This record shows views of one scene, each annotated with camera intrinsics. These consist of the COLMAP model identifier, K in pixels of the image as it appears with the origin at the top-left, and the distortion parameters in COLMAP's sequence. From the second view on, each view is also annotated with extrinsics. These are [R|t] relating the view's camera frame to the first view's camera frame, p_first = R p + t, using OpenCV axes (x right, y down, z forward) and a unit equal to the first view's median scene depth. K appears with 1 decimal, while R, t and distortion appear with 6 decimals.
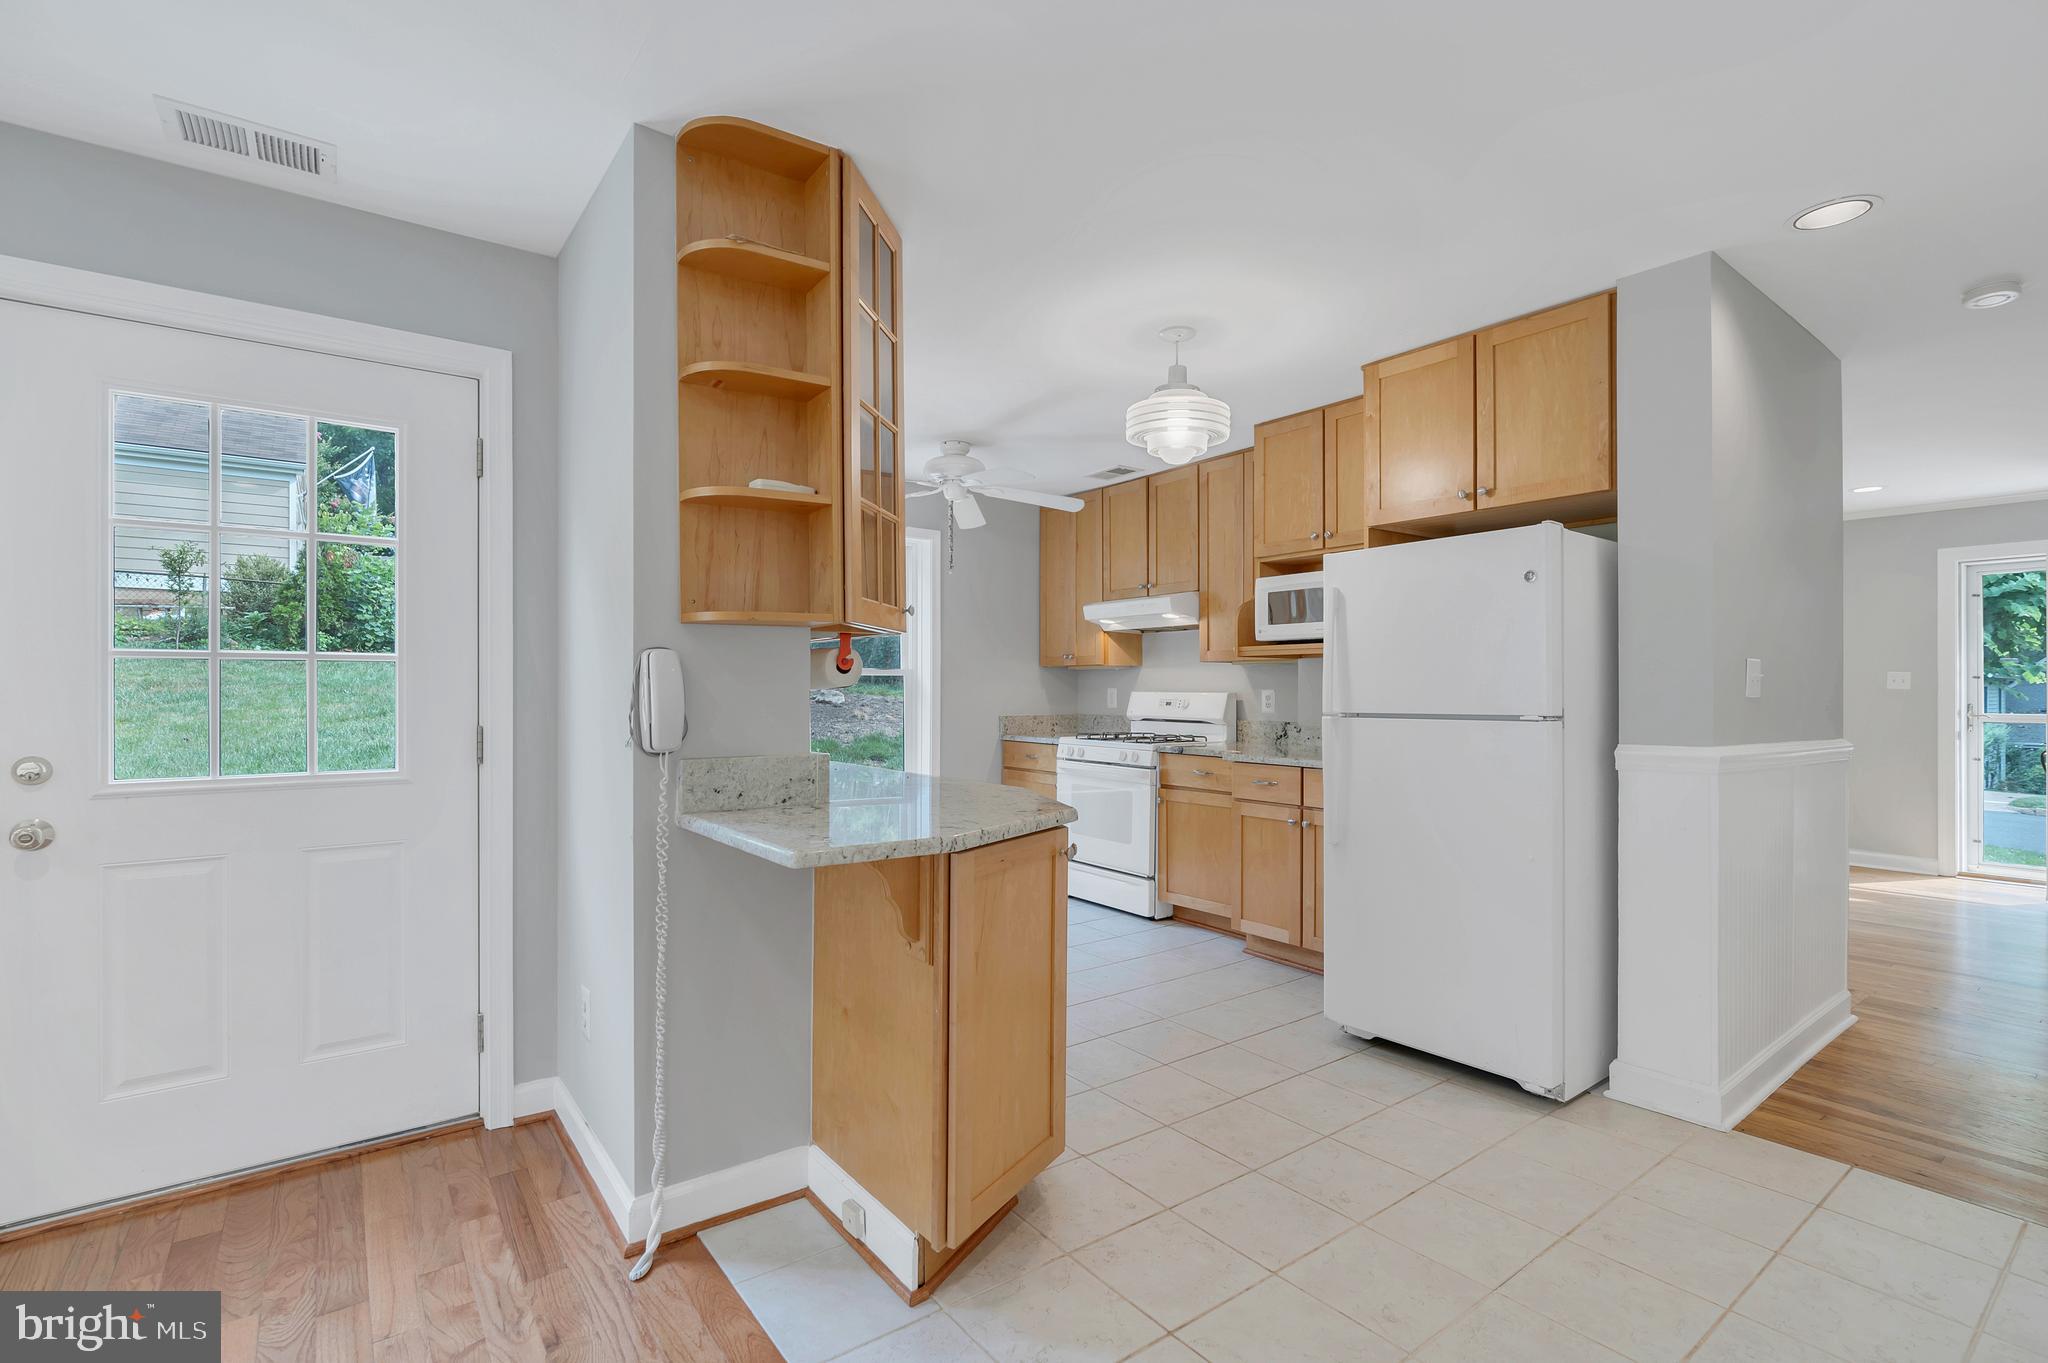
lens RADIAL K [[929.4, 0, 1021.7], [0, 929.4, 680.7], [0, 0, 1]] dist [0.003594, 0.001455]
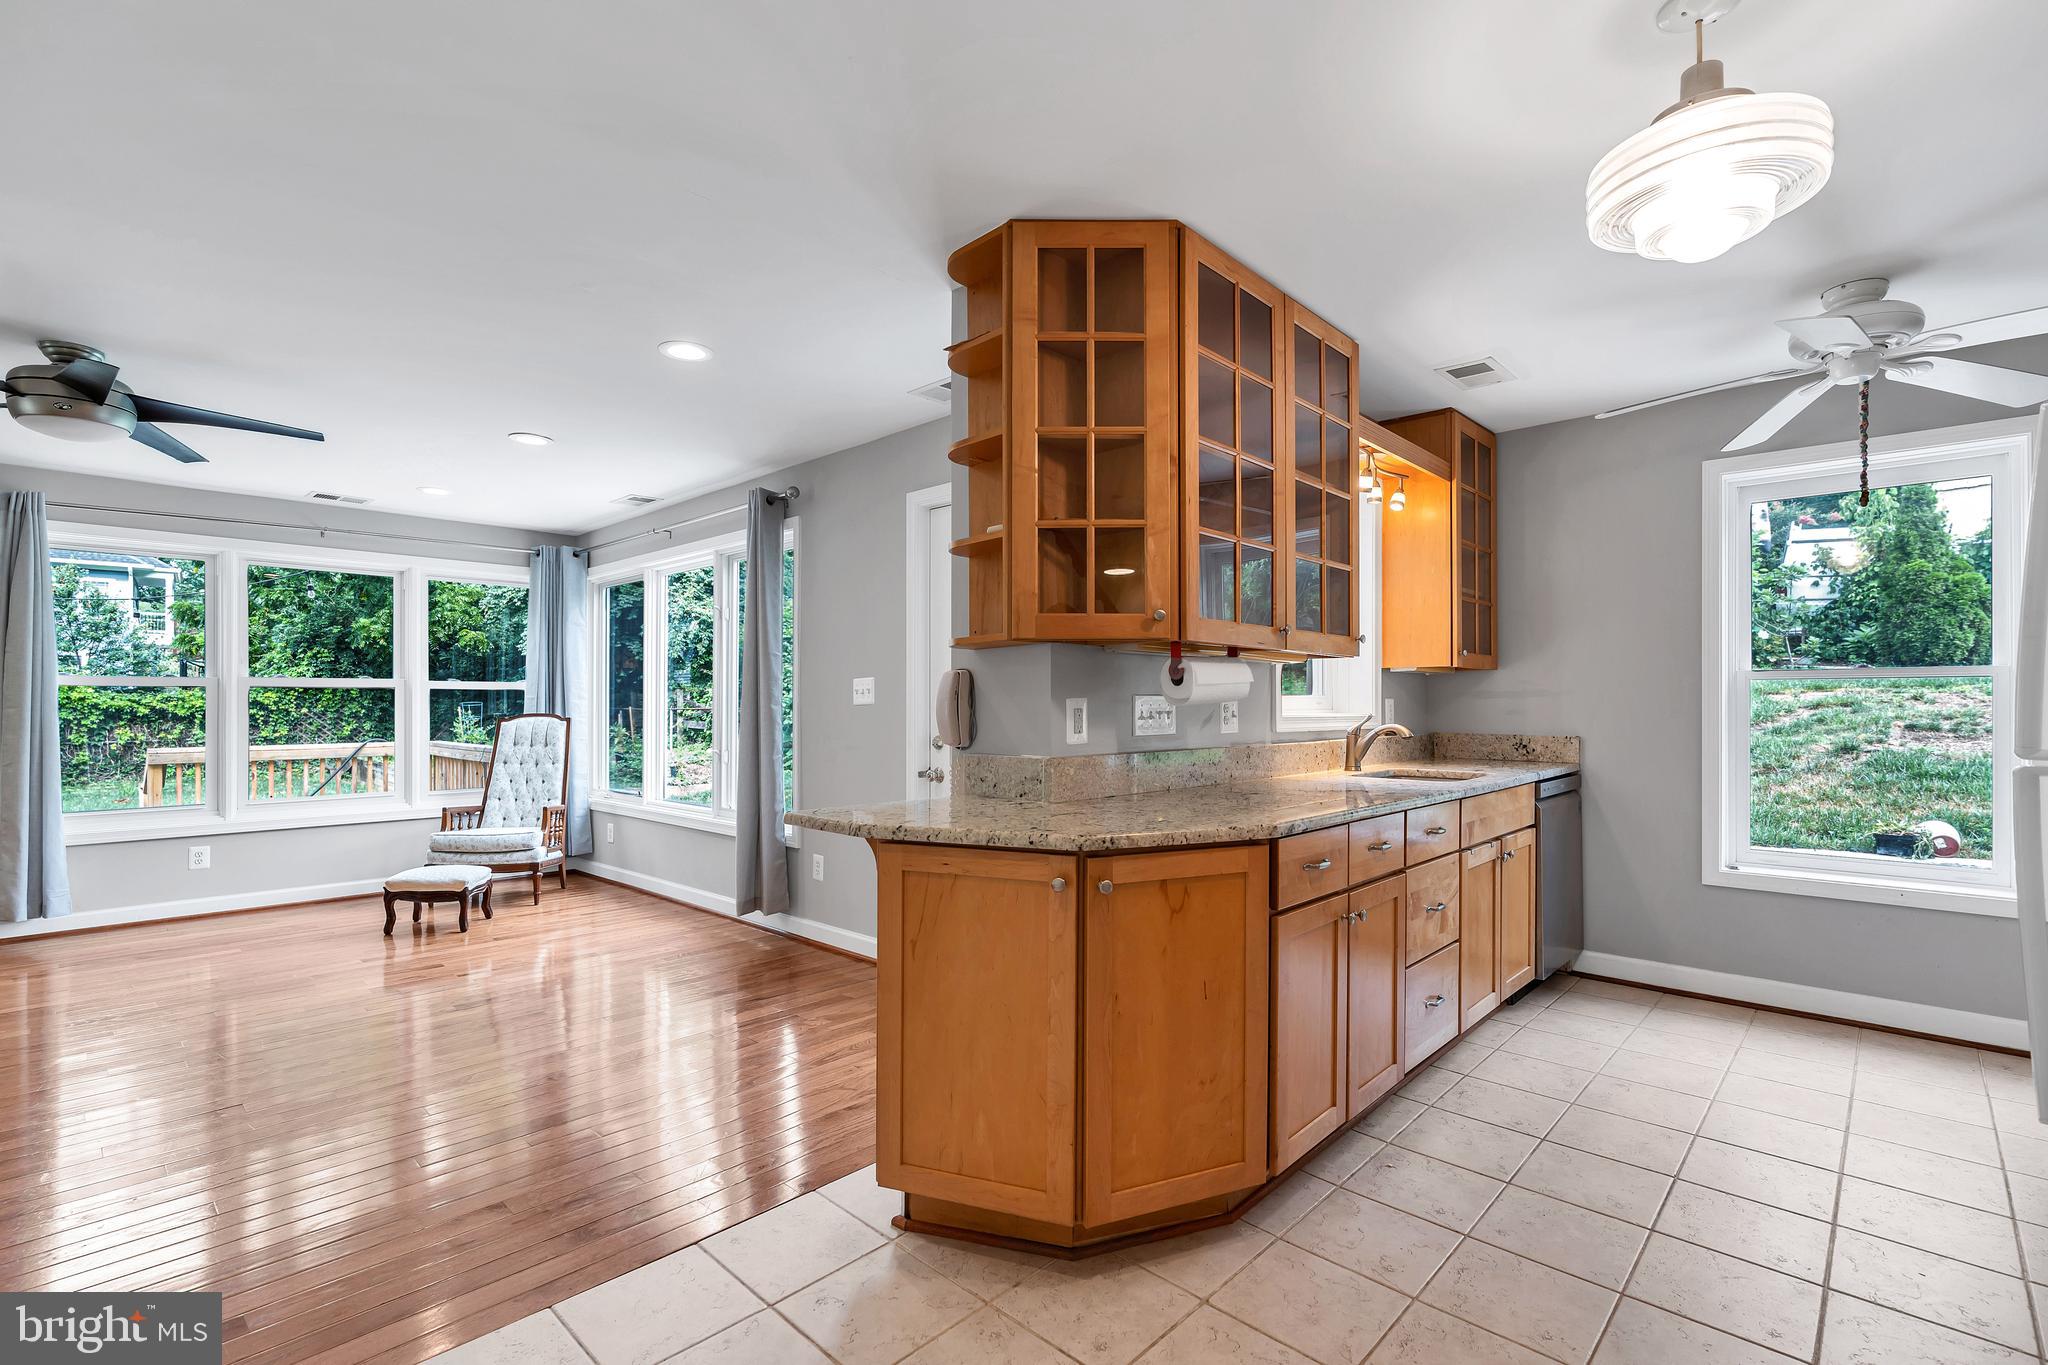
lens RADIAL K [[929.4, 0, 1029.7], [0, 929.4, 702.1], [0, 0, 1]] dist [0.003594, 0.001455]
pose [[0.167148, 0.000485, -0.985932, 0.925999], [0.002087, 0.999997, 0.000846, 0.010971], [0.985930, -0.002199, 0.167146, 0.843410]]
